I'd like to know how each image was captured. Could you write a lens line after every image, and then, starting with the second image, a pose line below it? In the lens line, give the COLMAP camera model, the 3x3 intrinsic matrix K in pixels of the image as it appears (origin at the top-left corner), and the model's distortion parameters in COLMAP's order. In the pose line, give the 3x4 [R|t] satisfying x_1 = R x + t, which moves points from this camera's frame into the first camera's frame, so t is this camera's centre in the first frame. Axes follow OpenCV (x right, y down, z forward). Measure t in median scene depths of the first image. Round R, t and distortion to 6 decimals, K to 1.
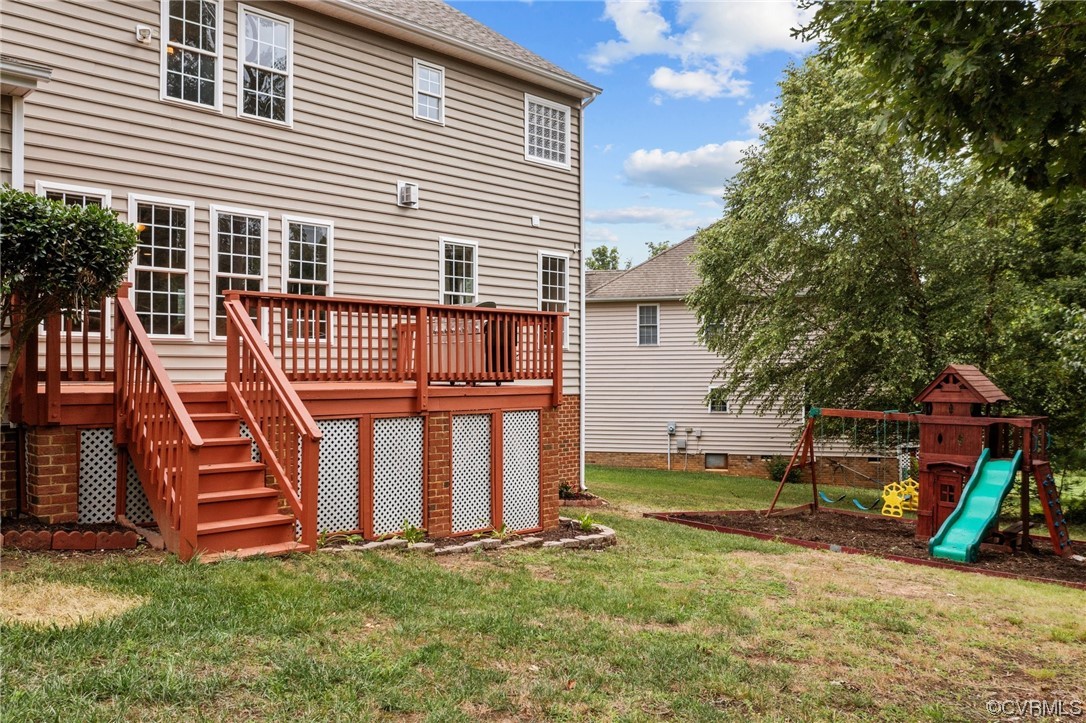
lens RADIAL K [[858.0, 0, 549.3], [0, 858.0, 363.7], [0, 0, 1]] dist [-0.022859, -0.013361]
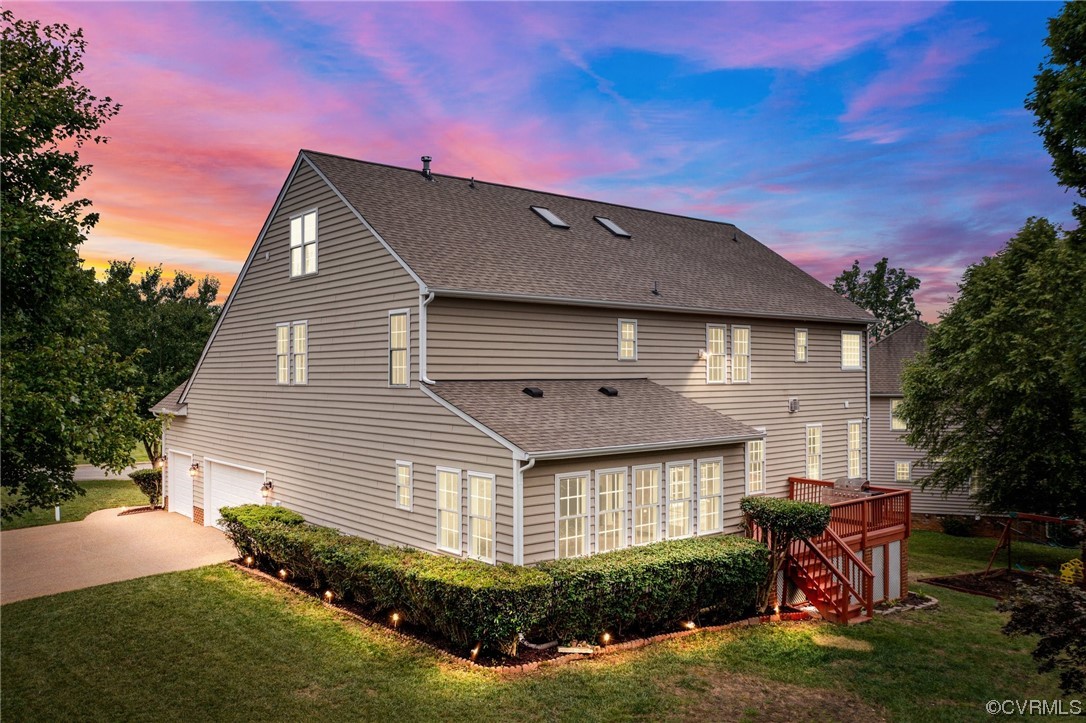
lens RADIAL K [[858.0, 0, 543.2], [0, 858.0, 361.8], [0, 0, 1]] dist [-0.022859, -0.013361]
pose [[0.994782, -0.003371, -0.101965, -0.617586], [0.002974, 0.999987, -0.004043, -0.345716], [0.101978, 0.003719, 0.994780, -1.046128]]
